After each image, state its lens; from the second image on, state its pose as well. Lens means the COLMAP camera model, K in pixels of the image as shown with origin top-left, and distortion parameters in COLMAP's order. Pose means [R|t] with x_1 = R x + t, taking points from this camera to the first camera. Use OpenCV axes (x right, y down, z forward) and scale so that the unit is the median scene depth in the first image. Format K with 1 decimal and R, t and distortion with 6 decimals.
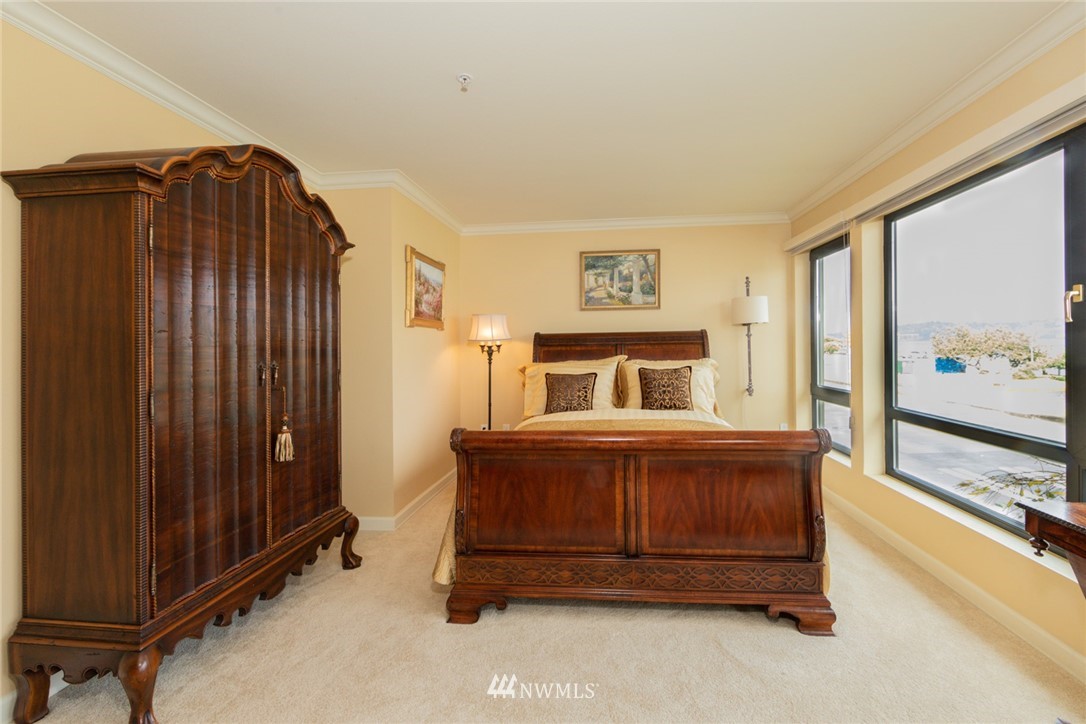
lens RADIAL K [[456.2, 0, 559.5], [0, 456.2, 348.6], [0, 0, 1]] dist [-0.001343, -0.001160]
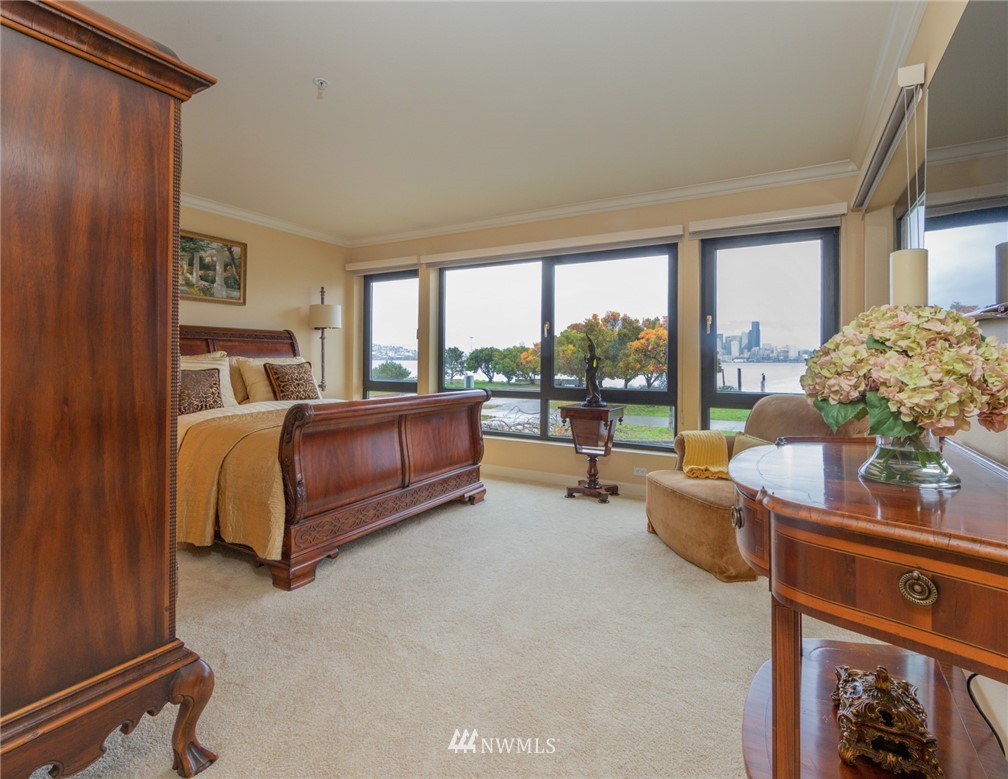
lens RADIAL K [[479.1, 0, 554.9], [0, 479.1, 361.6], [0, 0, 1]] dist [-0.000988, -0.000466]
pose [[0.353844, 0.015420, 0.935177, -1.090215], [-0.009598, 0.999871, -0.012855, 0.085793], [-0.935255, -0.004427, 0.353947, 0.050910]]
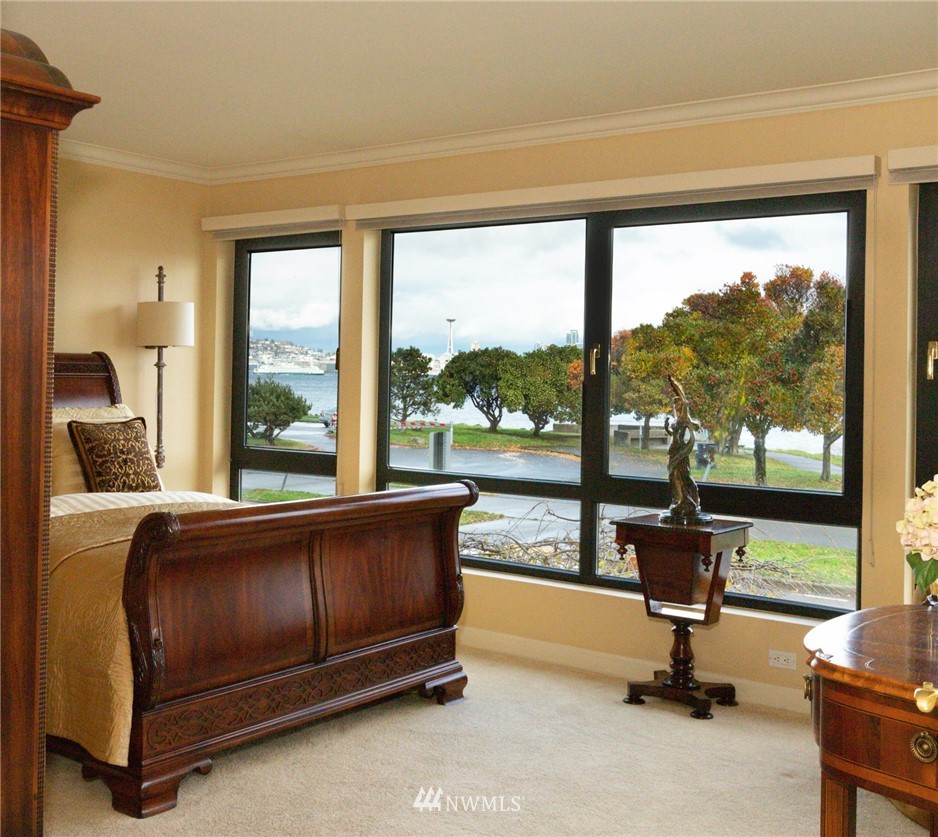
lens RADIAL K [[1150.0, 0, 416.4], [0, 1150.0, 391.3], [0, 0, 1]] dist [-0.012267, 0.000000]
pose [[0.533779, 0.013440, 0.845517, -1.438240], [-0.023040, 0.999734, -0.001346, -0.003190], [-0.845310, -0.018762, 0.533946, -0.171746]]
